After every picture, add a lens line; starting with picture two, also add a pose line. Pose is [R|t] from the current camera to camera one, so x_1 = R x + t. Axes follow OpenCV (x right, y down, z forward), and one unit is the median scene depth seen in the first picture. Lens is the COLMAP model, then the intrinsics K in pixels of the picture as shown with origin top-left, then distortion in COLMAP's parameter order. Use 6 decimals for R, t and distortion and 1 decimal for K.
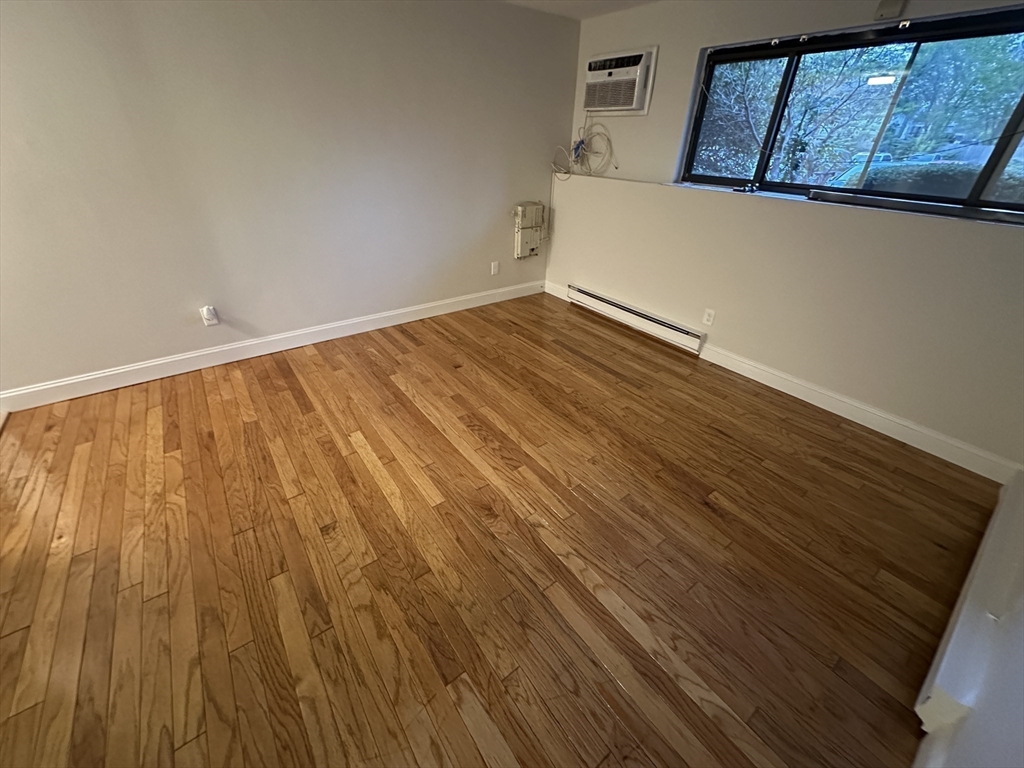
lens RADIAL K [[412.9, 0, 512.4], [0, 412.9, 381.8], [0, 0, 1]] dist [-0.003076, 0.000266]
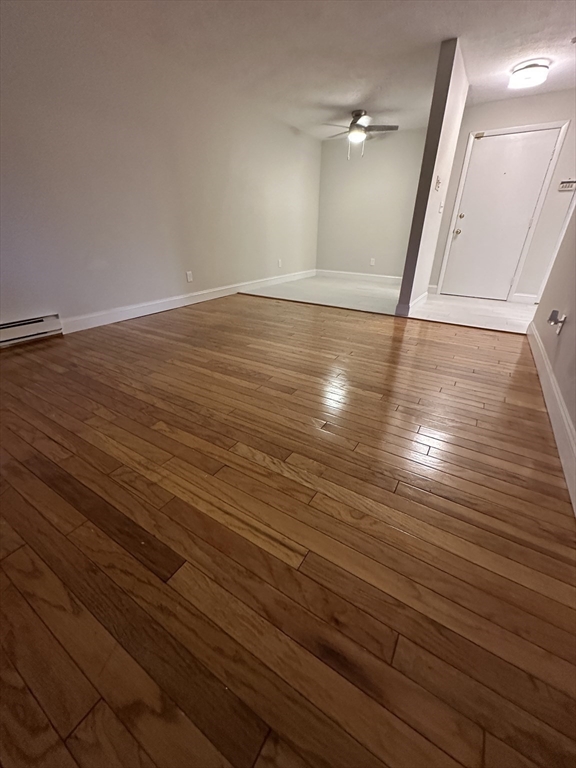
lens RADIAL K [[307.0, 0, 292.1], [0, 307.0, 383.5], [0, 0, 1]] dist [-0.002536, 0.000136]
pose [[-0.927263, 0.128628, -0.351622, 0.115407], [-0.223804, 0.562468, 0.795953, -0.585806], [0.300158, 0.816752, -0.492768, 1.476706]]
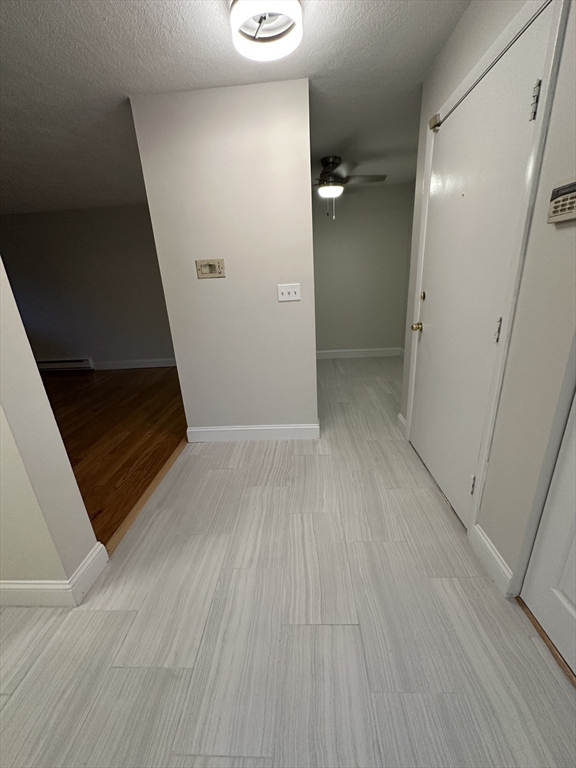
lens RADIAL K [[307.6, 0, 288.9], [0, 307.6, 383.3], [0, 0, 1]] dist [-0.003488, 0.000839]
pose [[-0.778324, -0.188471, 0.598908, -1.828706], [0.348693, 0.663502, 0.661950, -0.440307], [-0.522135, 0.724047, -0.450701, 0.810666]]
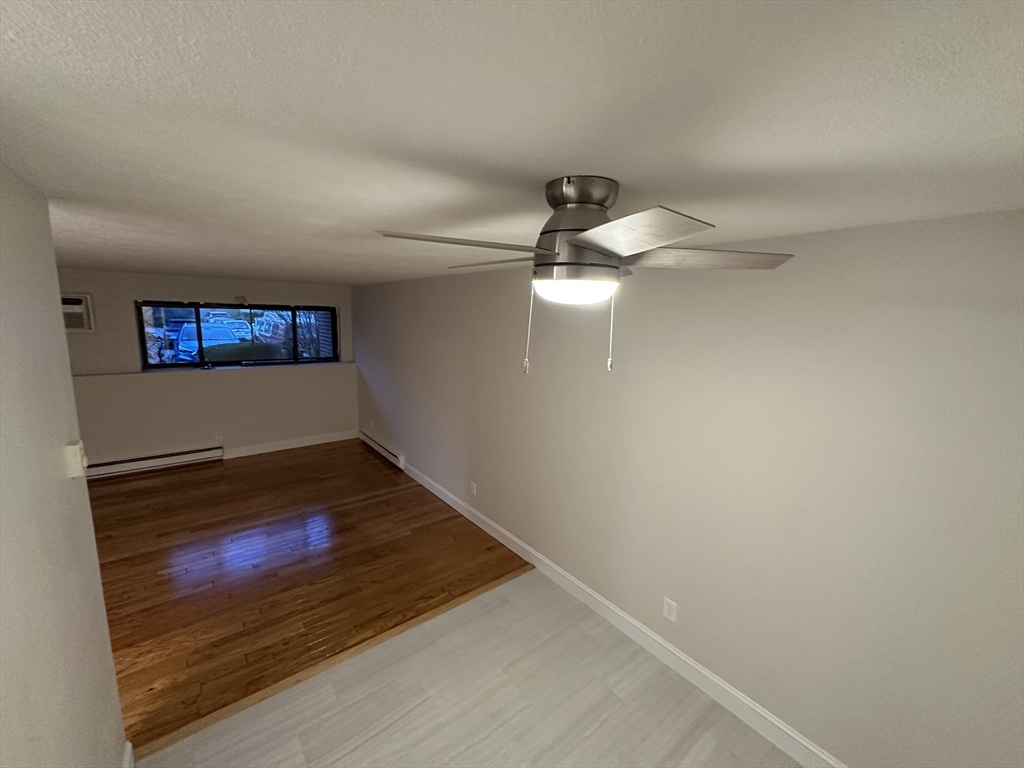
lens RADIAL K [[412.9, 0, 512.4], [0, 412.9, 381.8], [0, 0, 1]] dist [-0.003076, 0.000266]
pose [[-0.032512, -0.190413, 0.981166, -1.545878], [0.482096, 0.856947, 0.182281, -0.091653], [-0.875515, 0.478942, 0.063936, -0.362506]]
